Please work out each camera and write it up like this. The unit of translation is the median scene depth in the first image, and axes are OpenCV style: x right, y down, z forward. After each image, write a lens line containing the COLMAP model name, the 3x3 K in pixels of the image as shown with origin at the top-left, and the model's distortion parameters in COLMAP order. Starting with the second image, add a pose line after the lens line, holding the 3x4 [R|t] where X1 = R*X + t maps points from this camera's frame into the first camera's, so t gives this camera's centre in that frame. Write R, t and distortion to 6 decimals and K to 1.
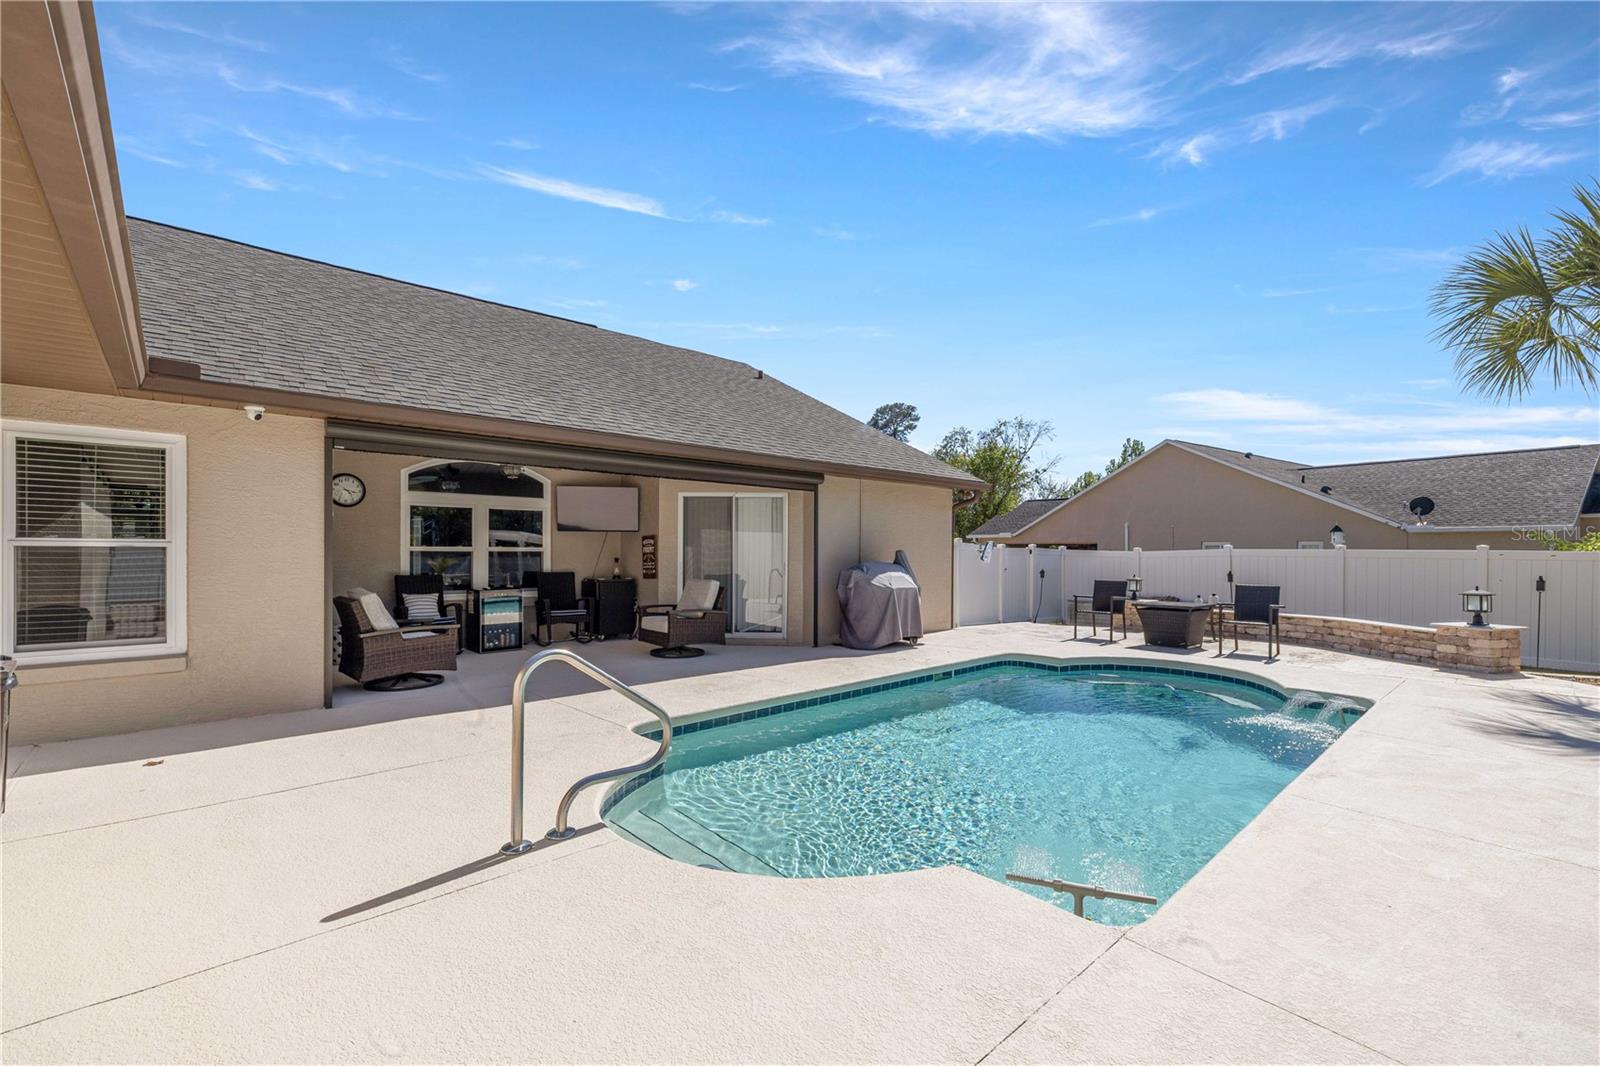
lens RADIAL K [[656.1, 0, 798.2], [0, 656.1, 541.8], [0, 0, 1]] dist [-0.004875, 0.000120]
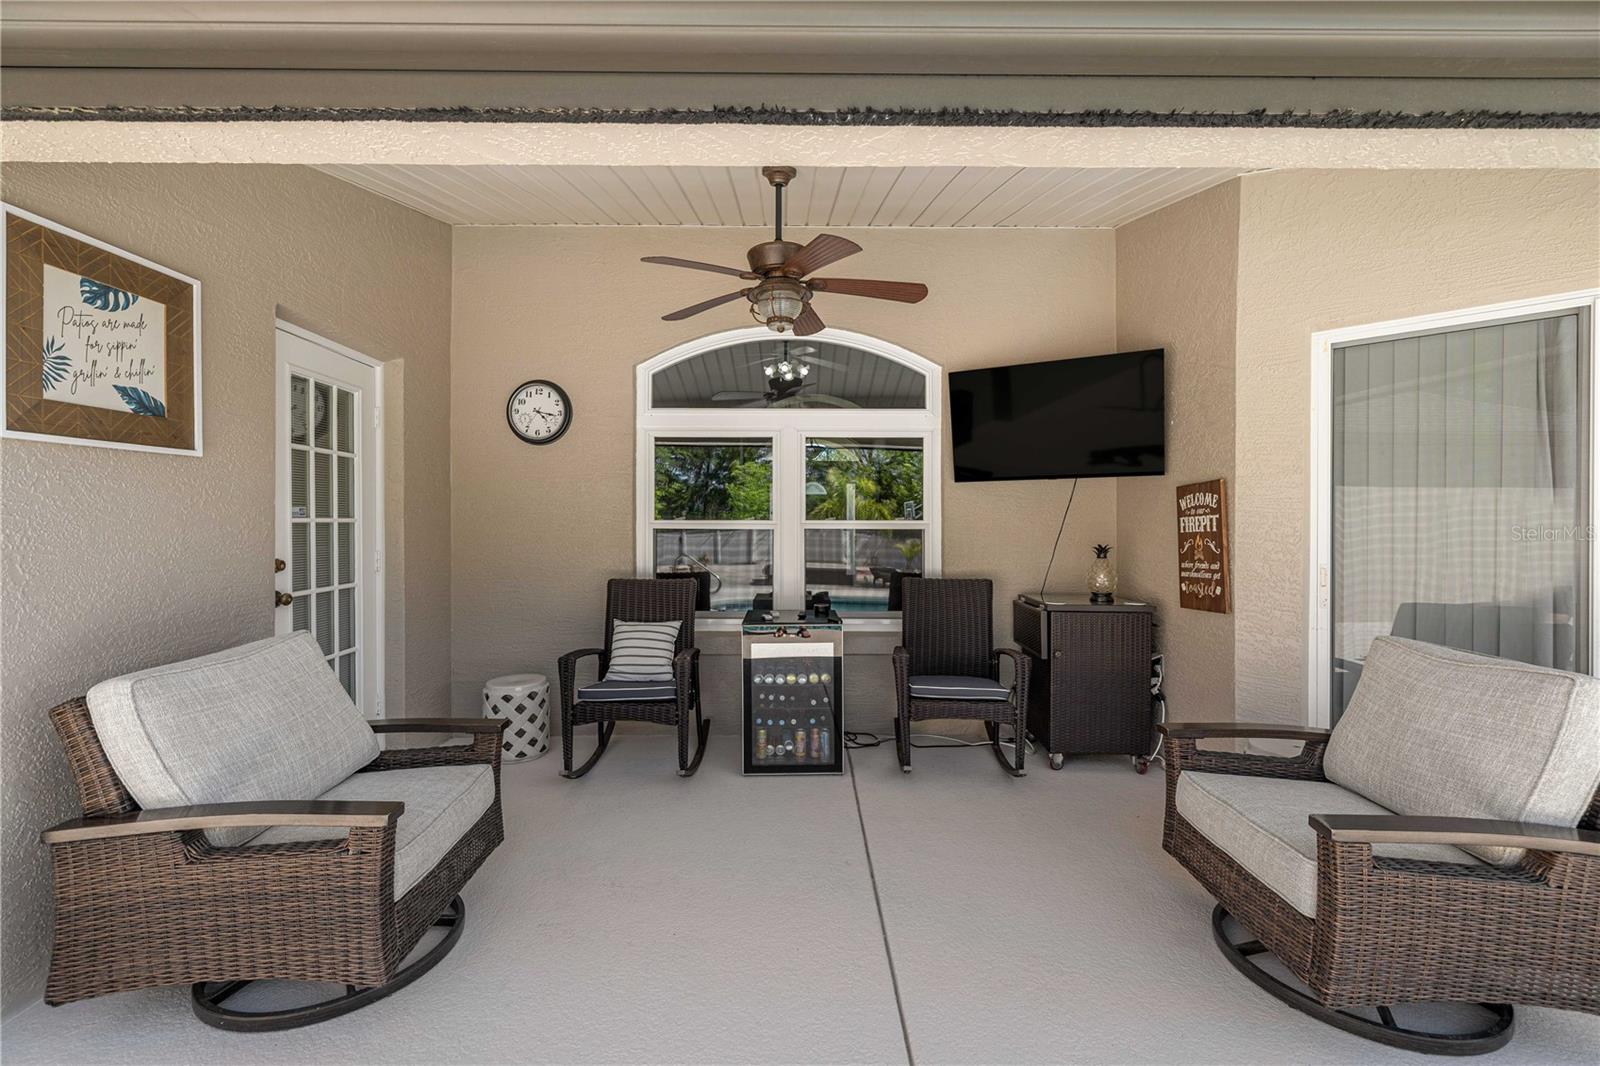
lens RADIAL K [[656.1, 0, 797.2], [0, 656.1, 525.1], [0, 0, 1]] dist [-0.004875, 0.000120]
pose [[0.725265, -0.001997, -0.688467, -0.148421], [0.011148, 0.999899, 0.008844, 0.007417], [0.688380, -0.014089, 0.725214, 0.623831]]
